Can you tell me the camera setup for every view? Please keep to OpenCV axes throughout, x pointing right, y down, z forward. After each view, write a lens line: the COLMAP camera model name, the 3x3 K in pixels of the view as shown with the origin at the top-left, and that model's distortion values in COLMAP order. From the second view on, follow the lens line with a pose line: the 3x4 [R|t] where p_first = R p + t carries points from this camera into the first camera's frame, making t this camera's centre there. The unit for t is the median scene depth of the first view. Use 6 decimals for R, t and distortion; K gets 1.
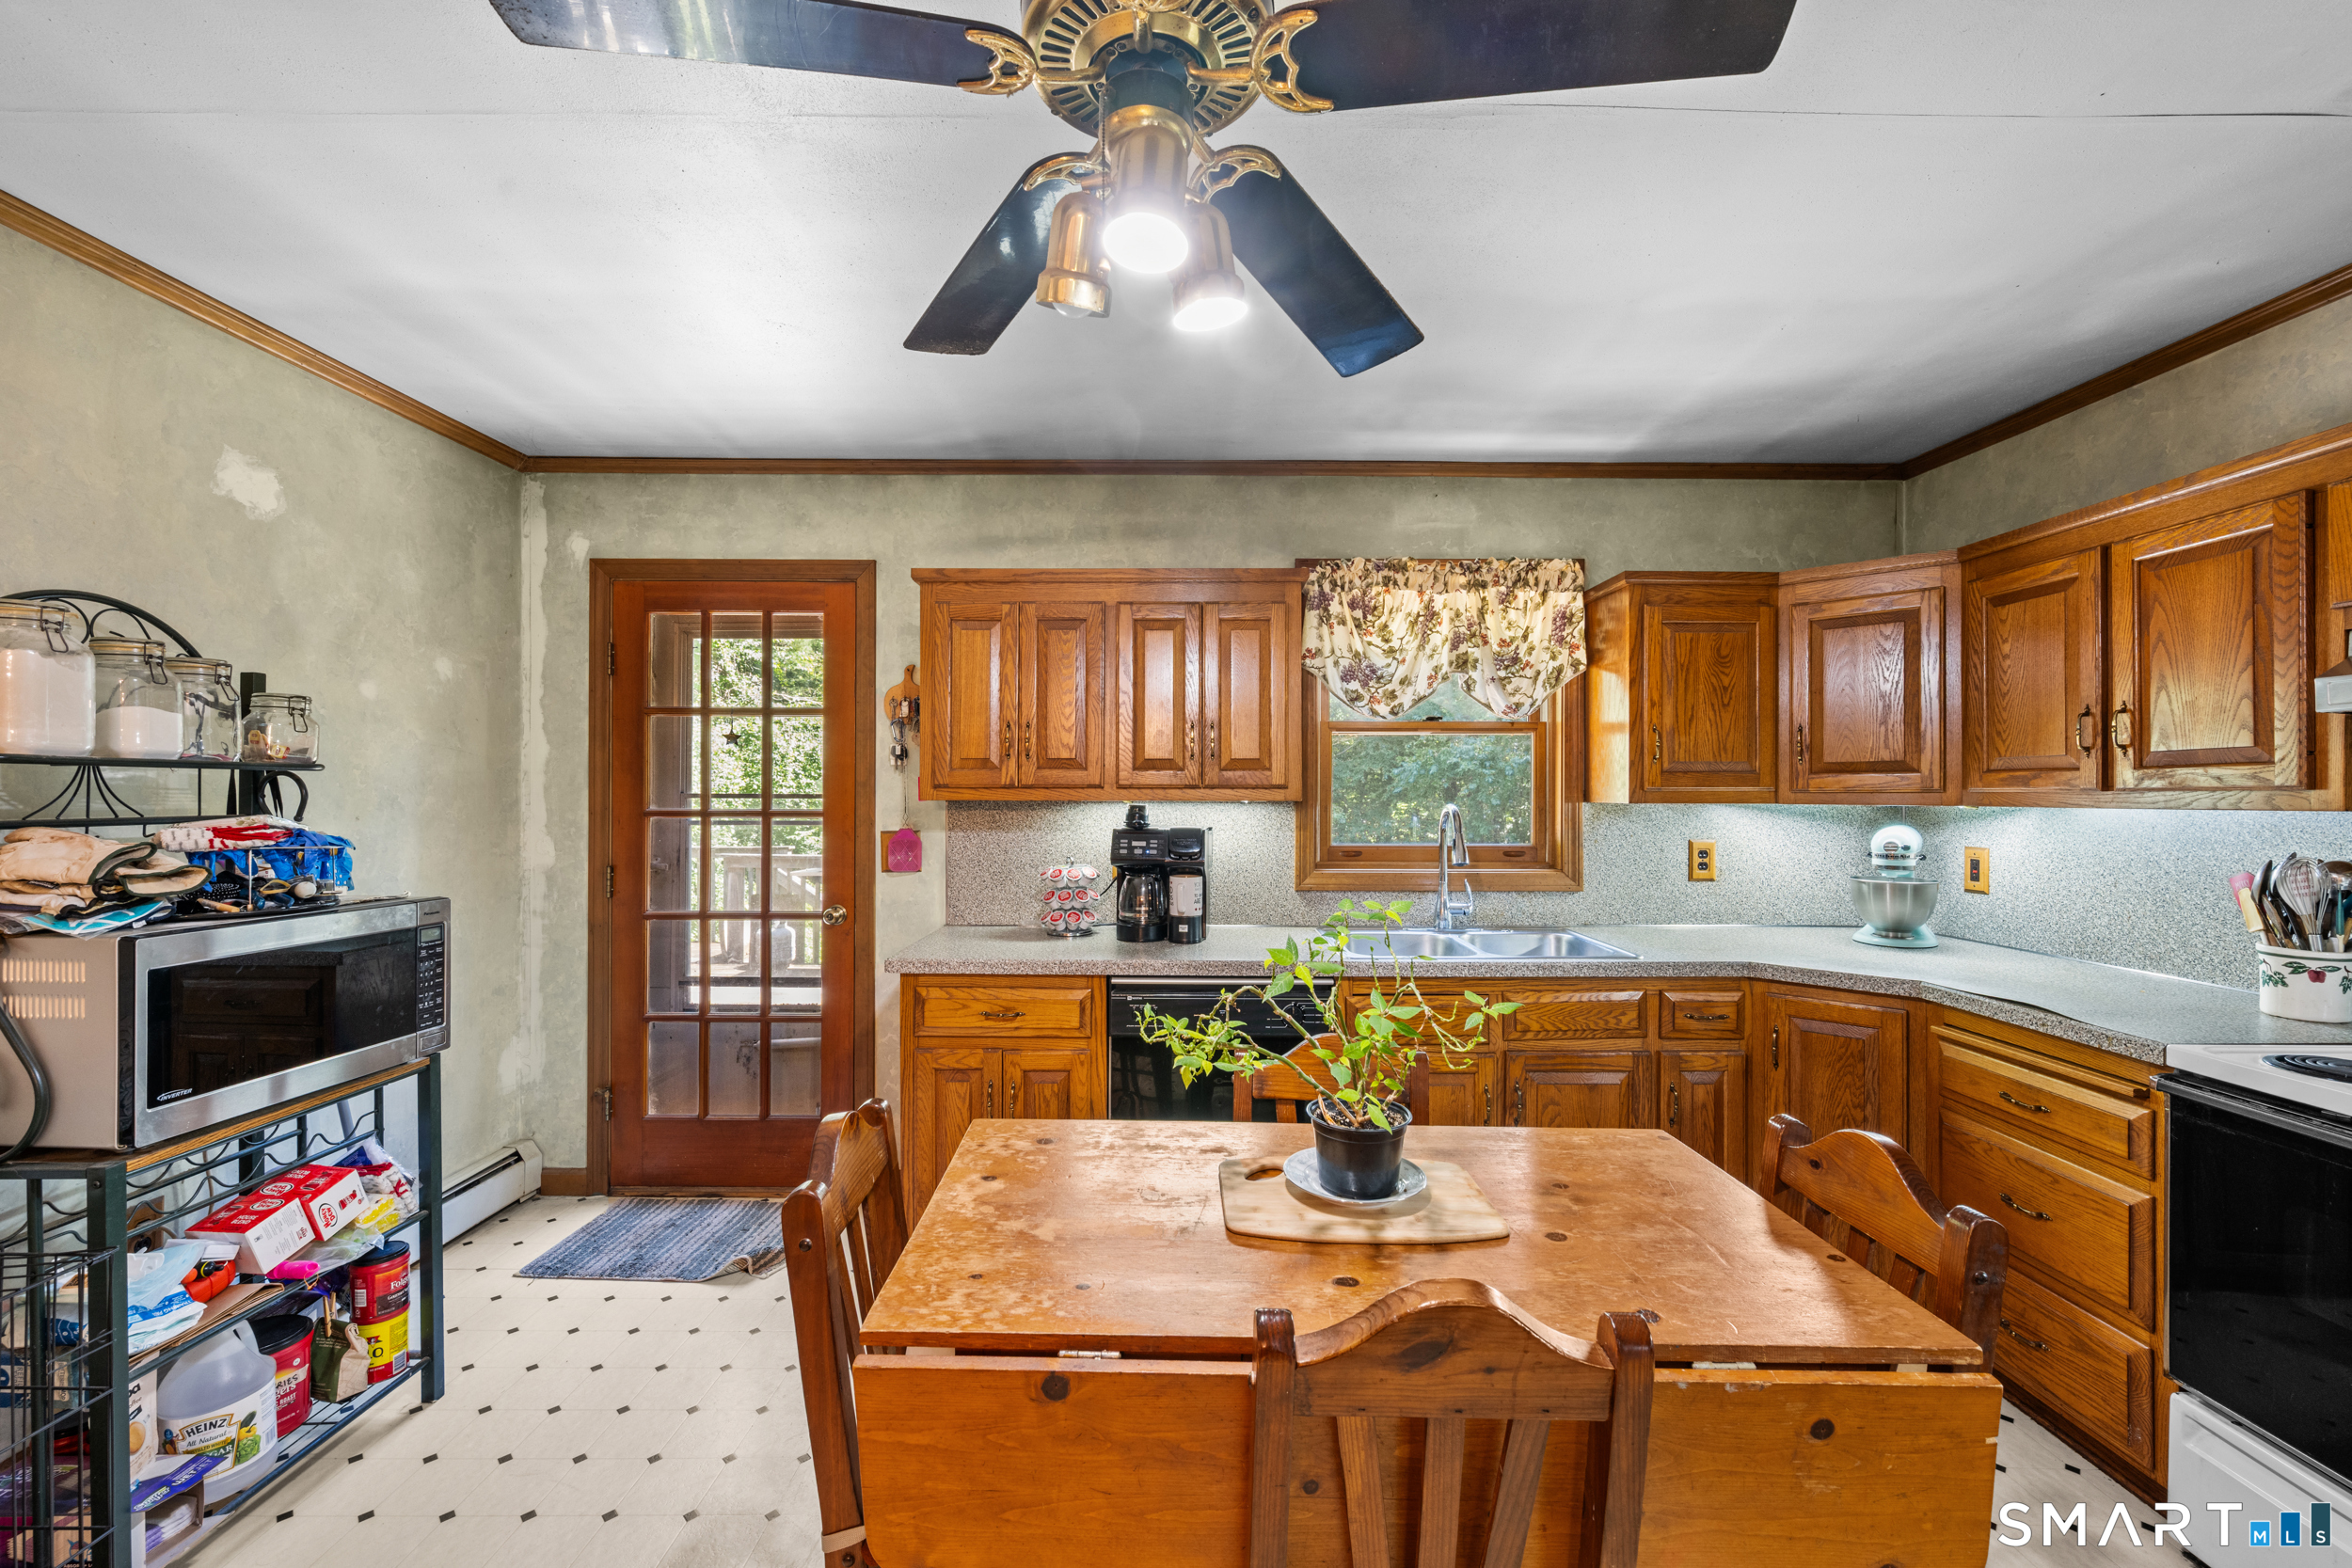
lens RADIAL K [[959.0, 0, 1174.6], [0, 959.0, 790.6], [0, 0, 1]] dist [-0.001023, -0.000753]
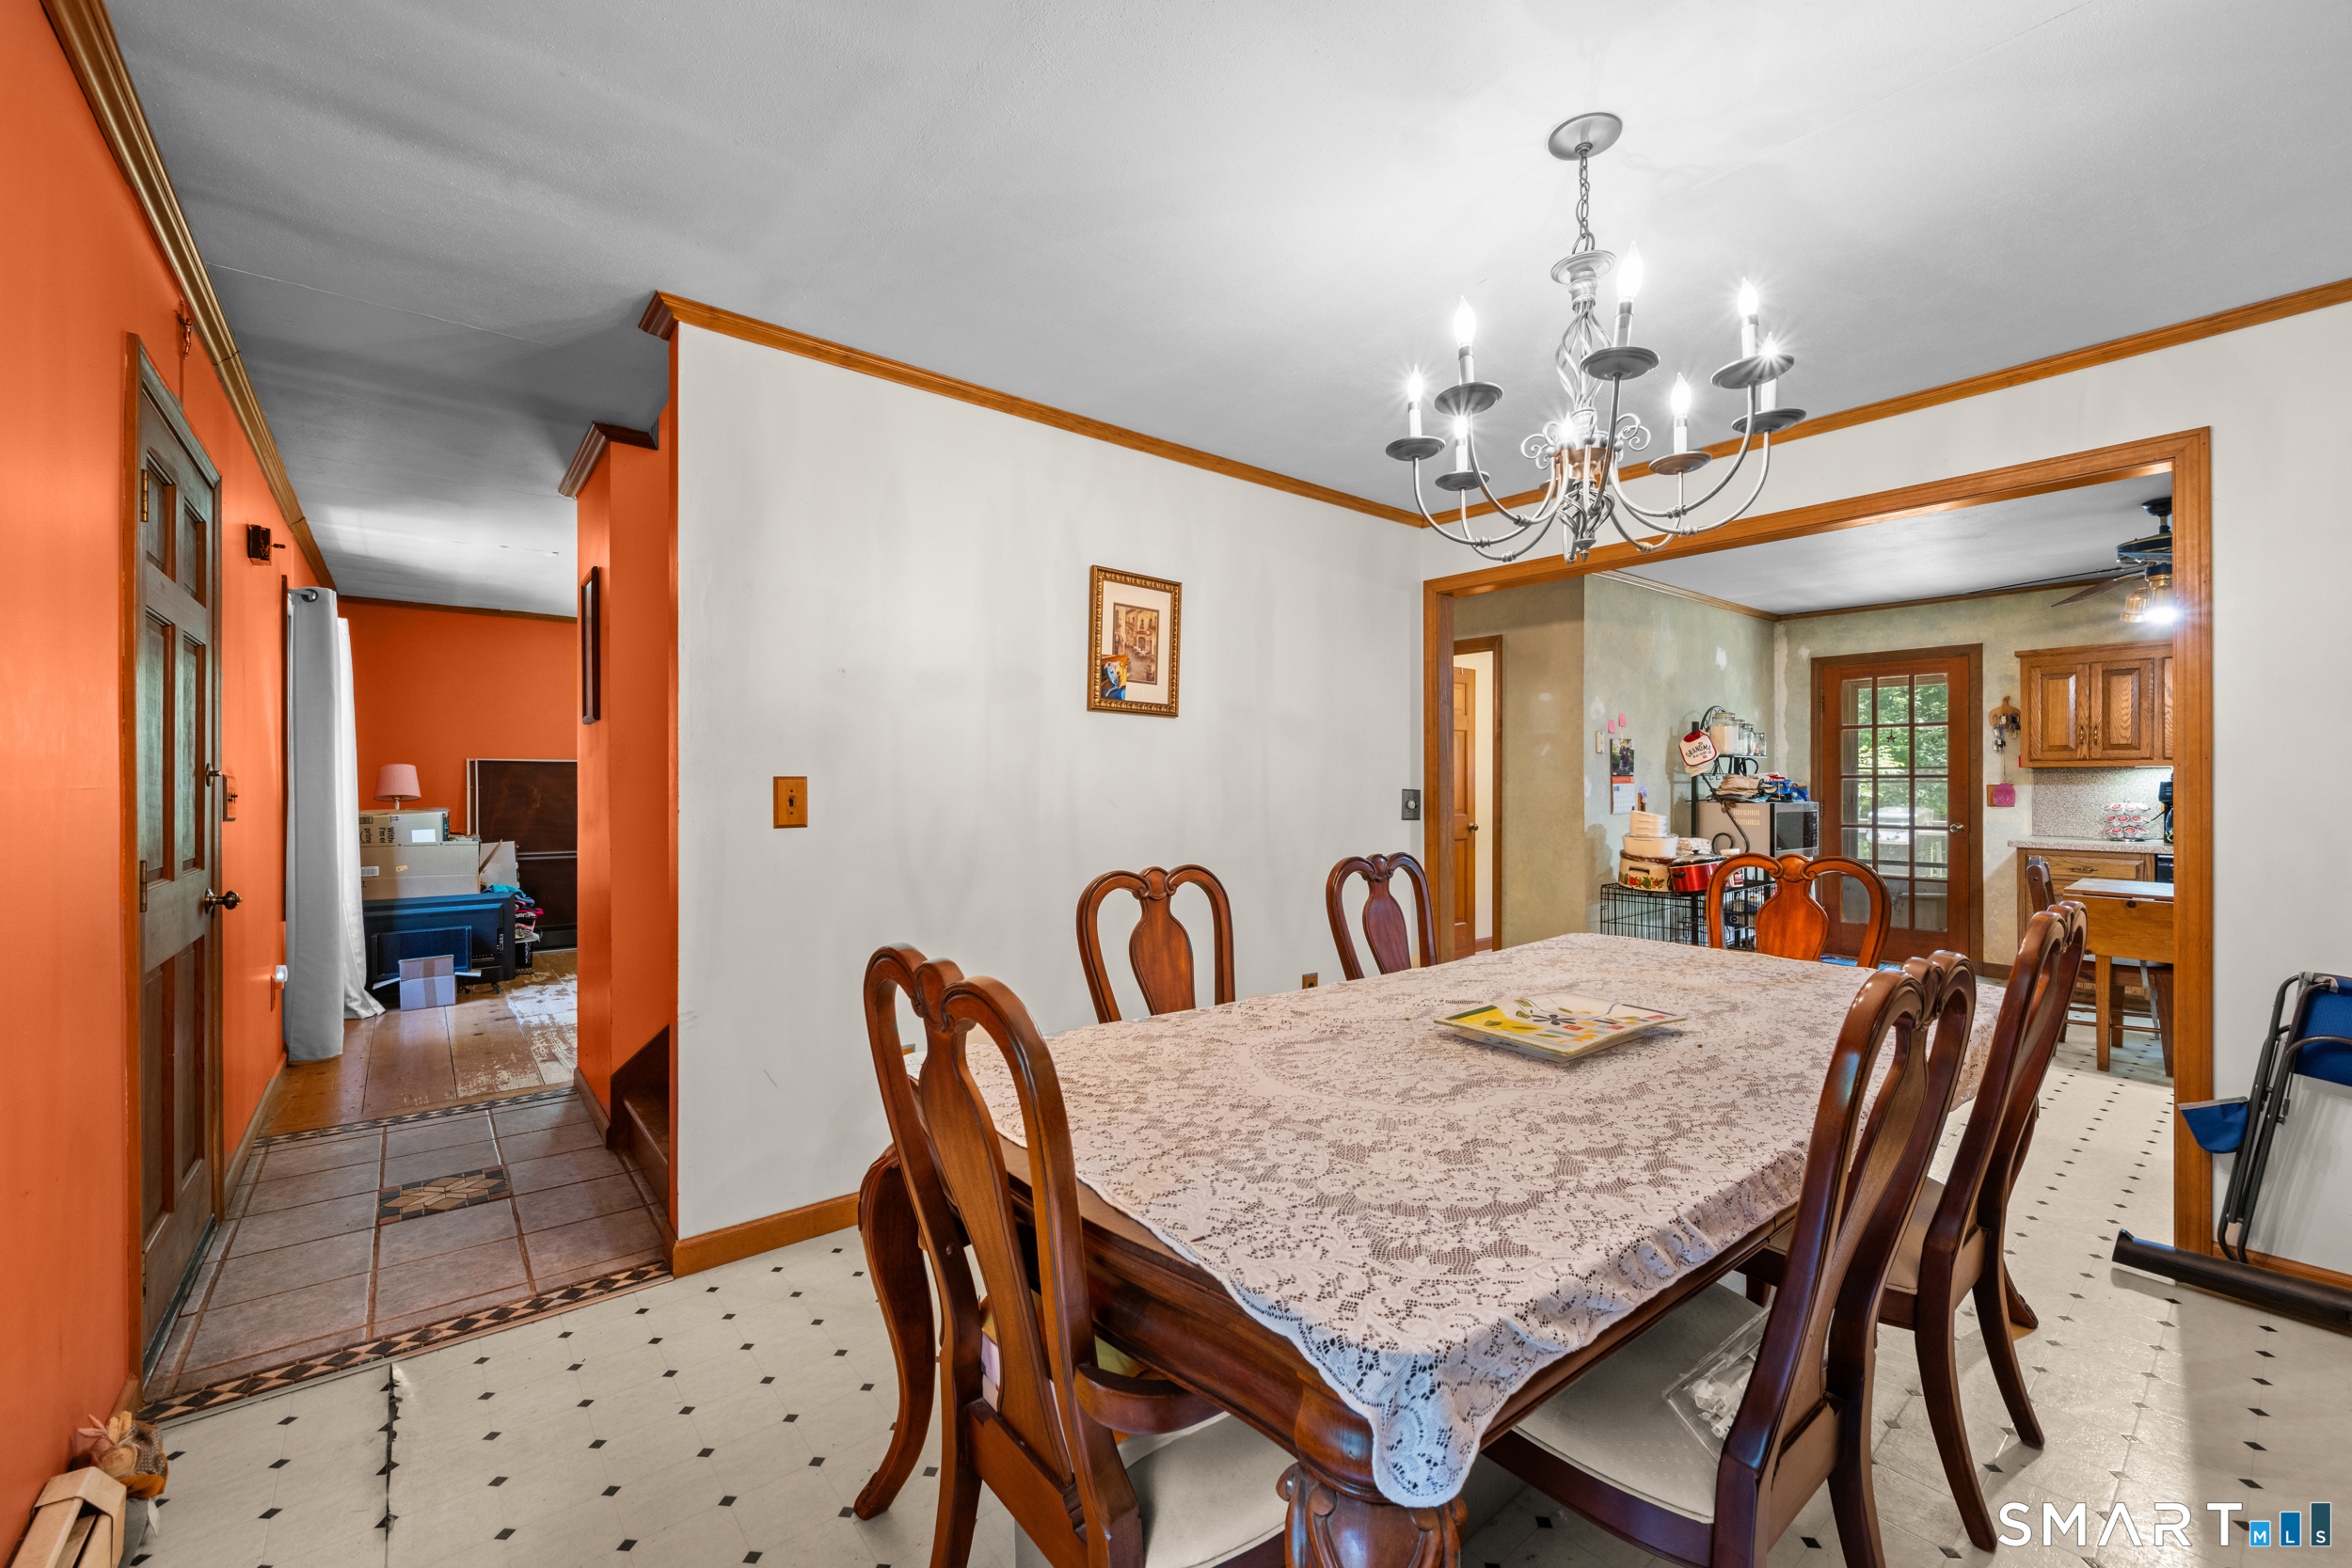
lens RADIAL K [[954.9, 0, 1175.3], [0, 954.9, 780.8], [0, 0, 1]] dist [-0.001478, -0.000018]
pose [[0.638598, -0.005071, -0.769524, 0.125551], [0.005238, 0.999984, -0.002242, 0.030763], [0.769523, -0.002599, 0.638614, -1.491248]]
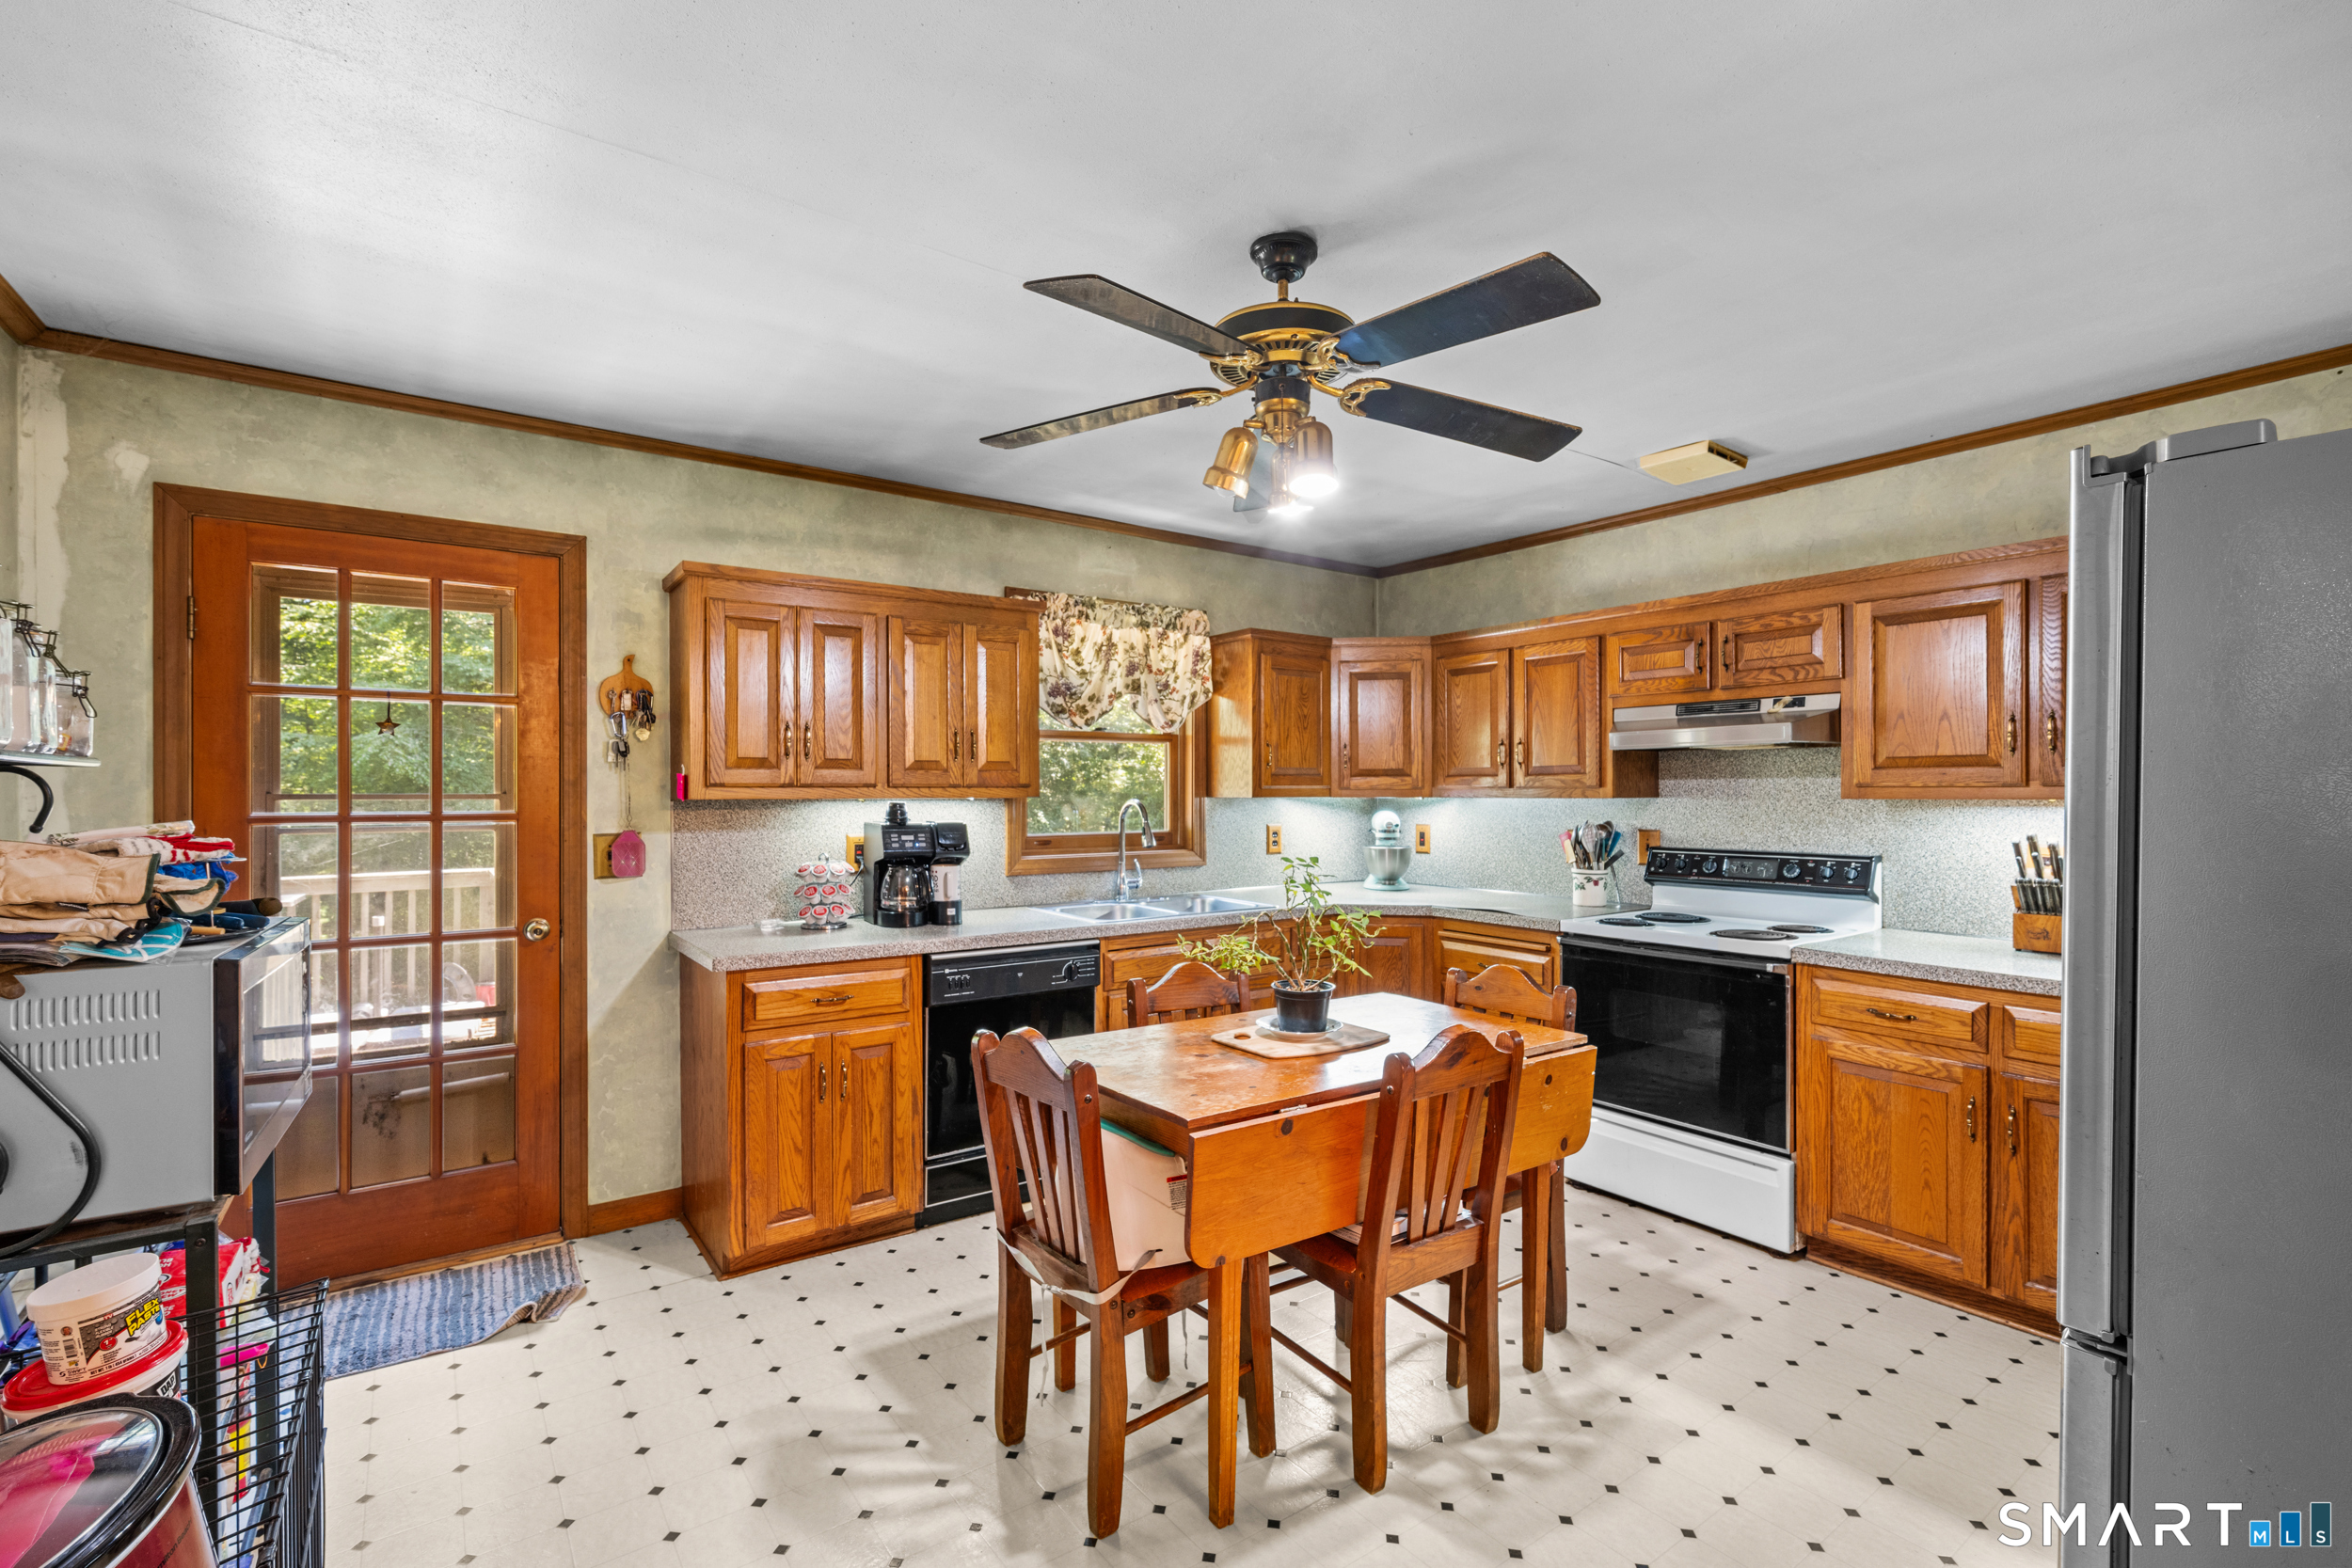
lens RADIAL K [[1058.8, 0, 1182.0], [0, 1058.8, 791.2], [0, 0, 1]] dist [0.003338, -0.000254]
pose [[0.807773, -0.003669, 0.589482, -0.461980], [0.001623, 0.999991, 0.003999, -0.001948], [-0.589492, -0.002274, 0.807771, -0.150562]]
